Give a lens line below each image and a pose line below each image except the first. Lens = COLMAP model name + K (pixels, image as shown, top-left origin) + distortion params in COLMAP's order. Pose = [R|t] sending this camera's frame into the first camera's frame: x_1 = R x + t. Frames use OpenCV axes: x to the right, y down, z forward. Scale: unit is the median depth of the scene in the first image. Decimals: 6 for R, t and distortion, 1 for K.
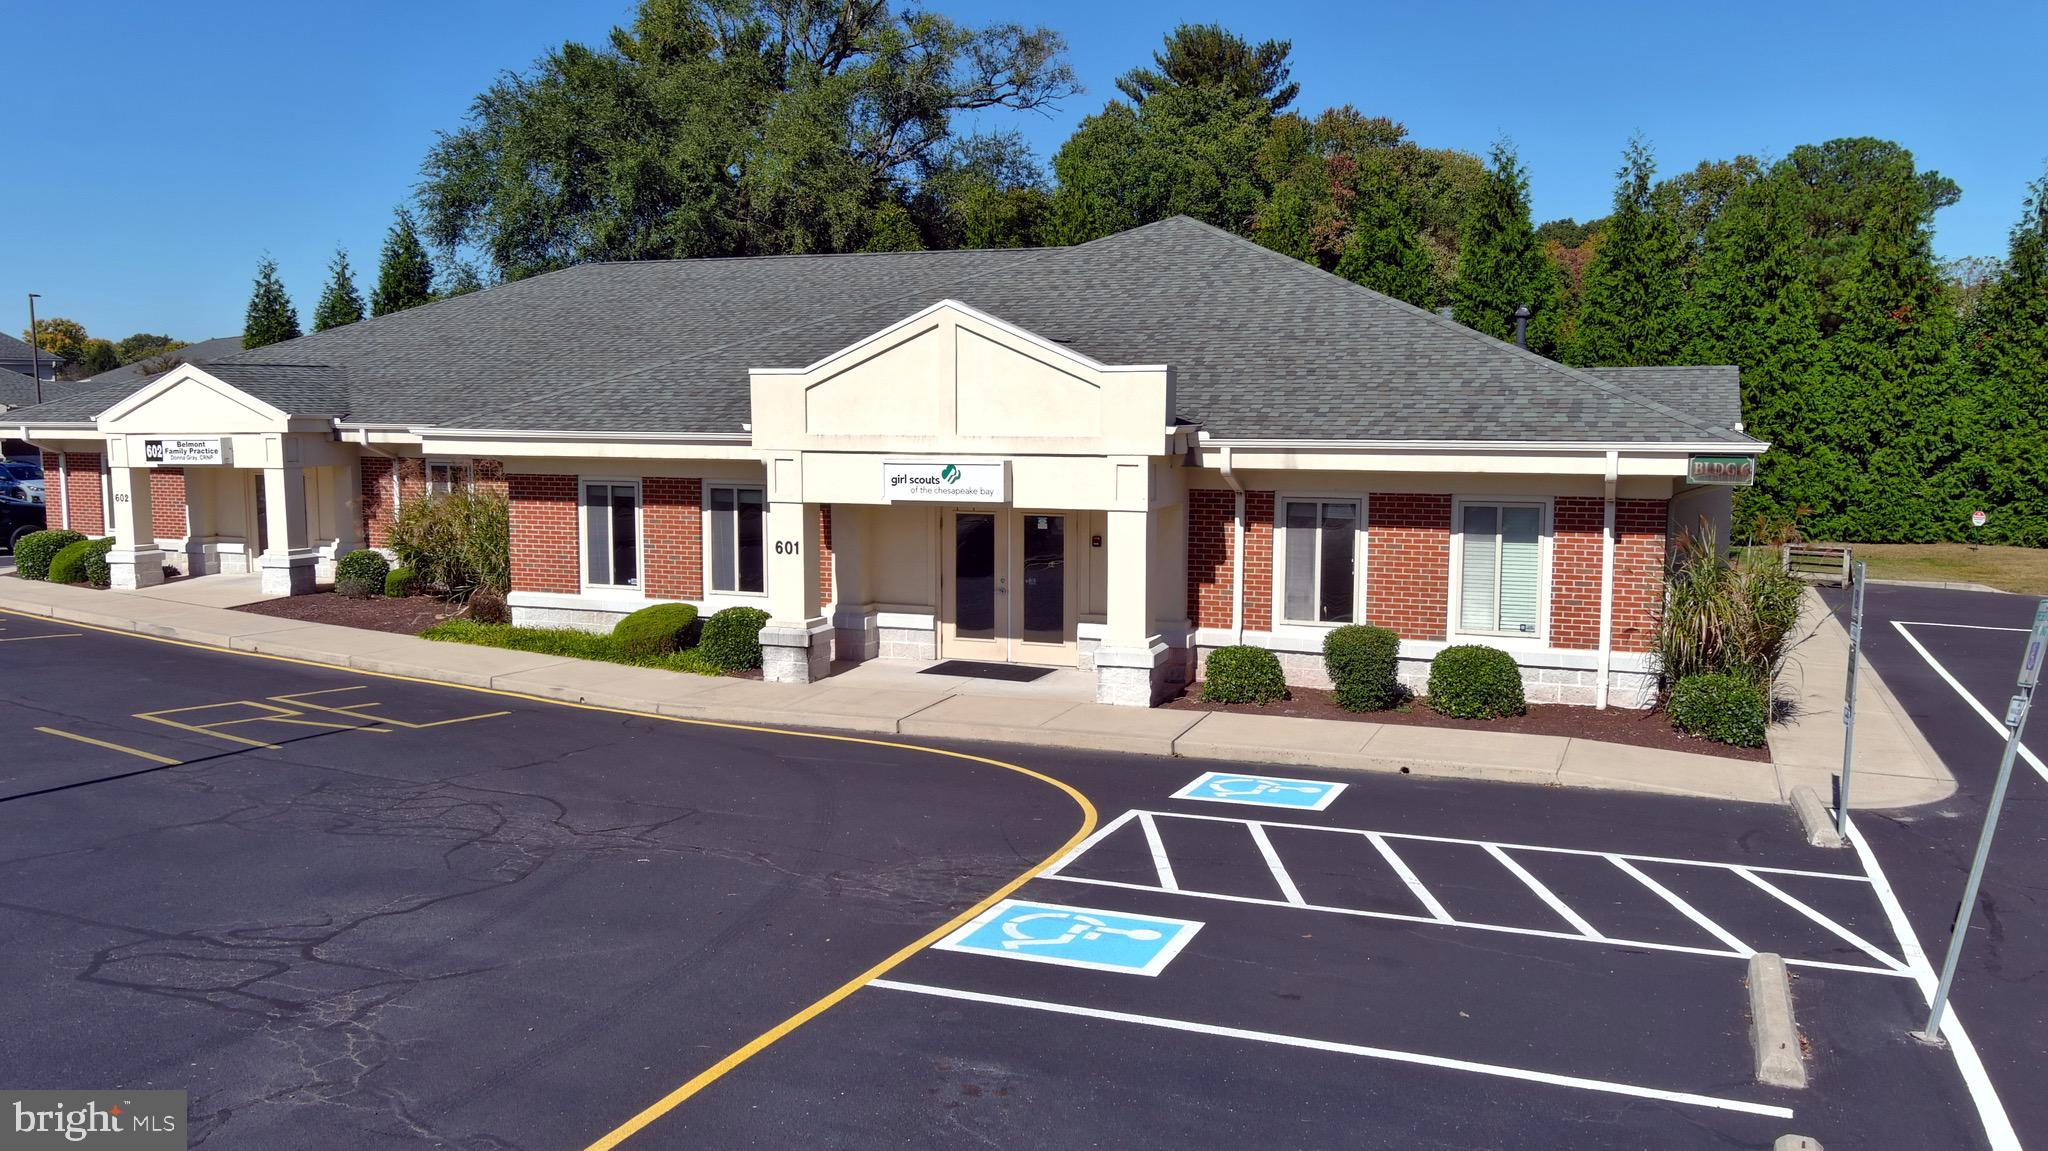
lens RADIAL K [[1623.9, 0, 1024.0], [0, 1623.9, 575.5], [0, 0, 1]] dist [0.022872, -0.009996]
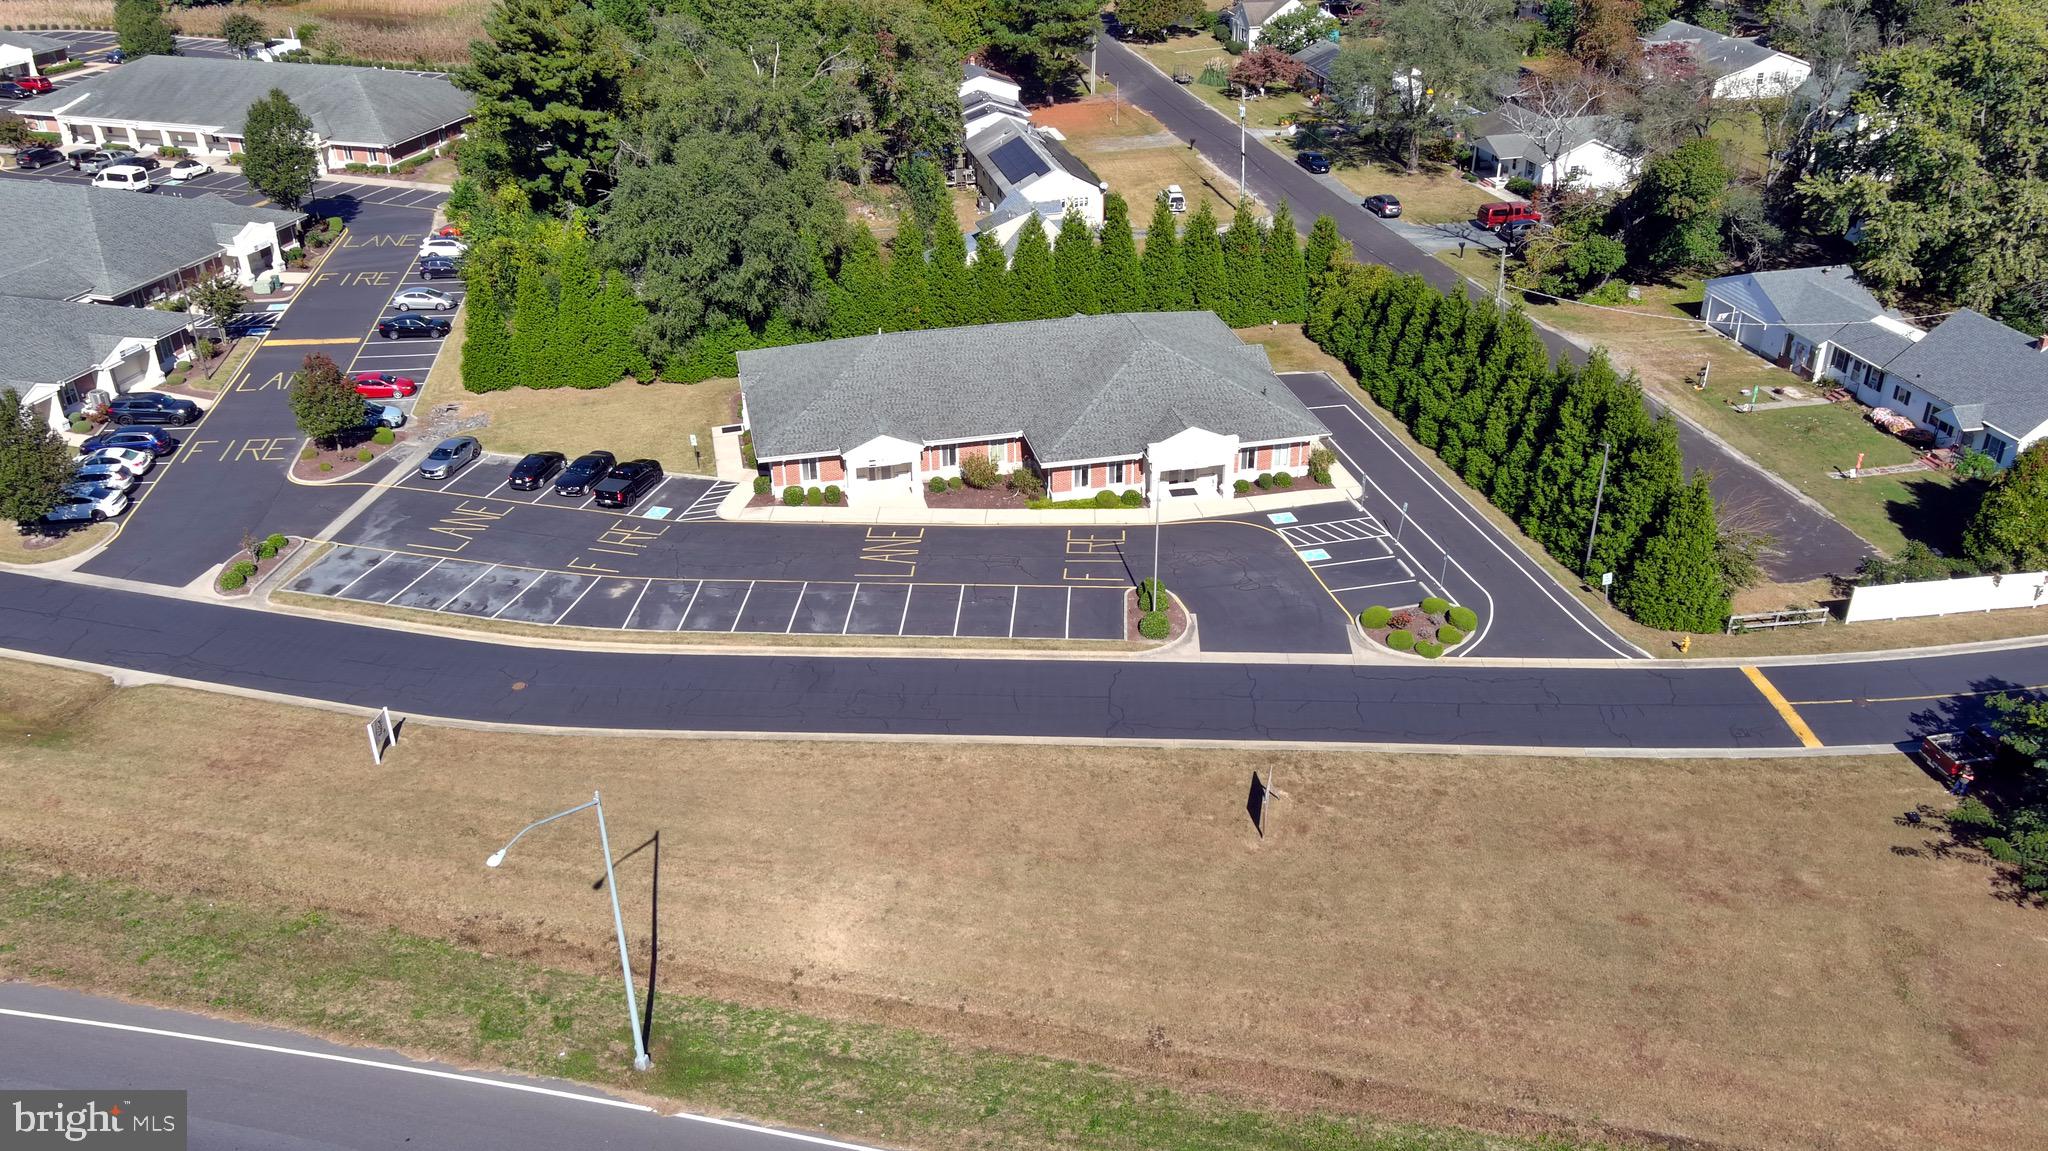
lens RADIAL K [[1623.9, 0, 1024.0], [0, 1623.9, 575.5], [0, 0, 1]] dist [0.022872, -0.009996]
pose [[0.828358, -0.276952, 0.486950, -2.509329], [0.073098, 0.915250, 0.396199, -1.471139], [-0.555409, -0.292600, 0.778400, -2.235163]]
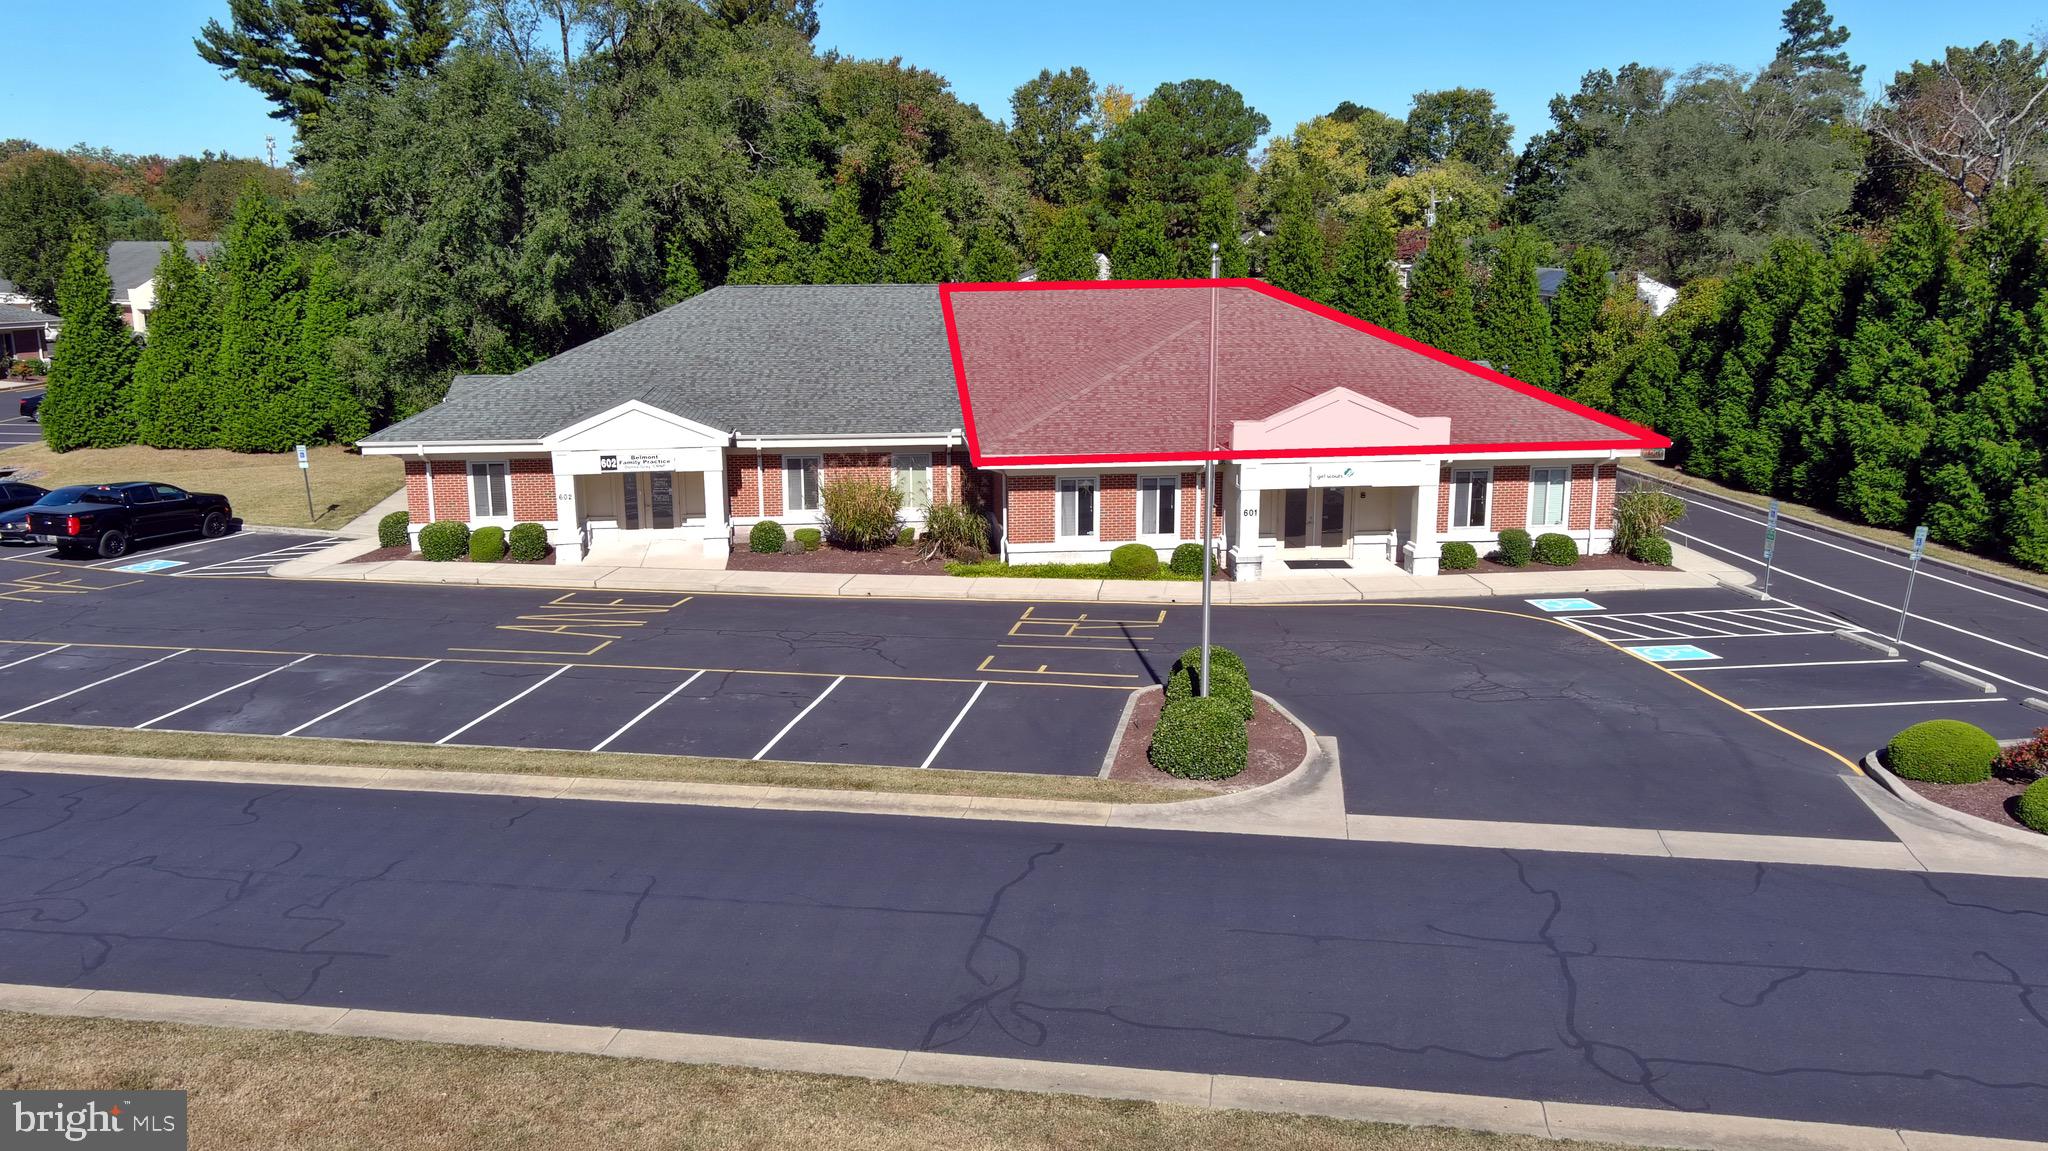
lens RADIAL K [[1623.9, 0, 1024.0], [0, 1623.9, 575.5], [0, 0, 1]] dist [0.022872, -0.009996]
pose [[0.885870, -0.103002, 0.452355, -1.144493], [0.054463, 0.991389, 0.119084, -0.169737], [-0.460726, -0.080857, 0.883852, -0.545677]]
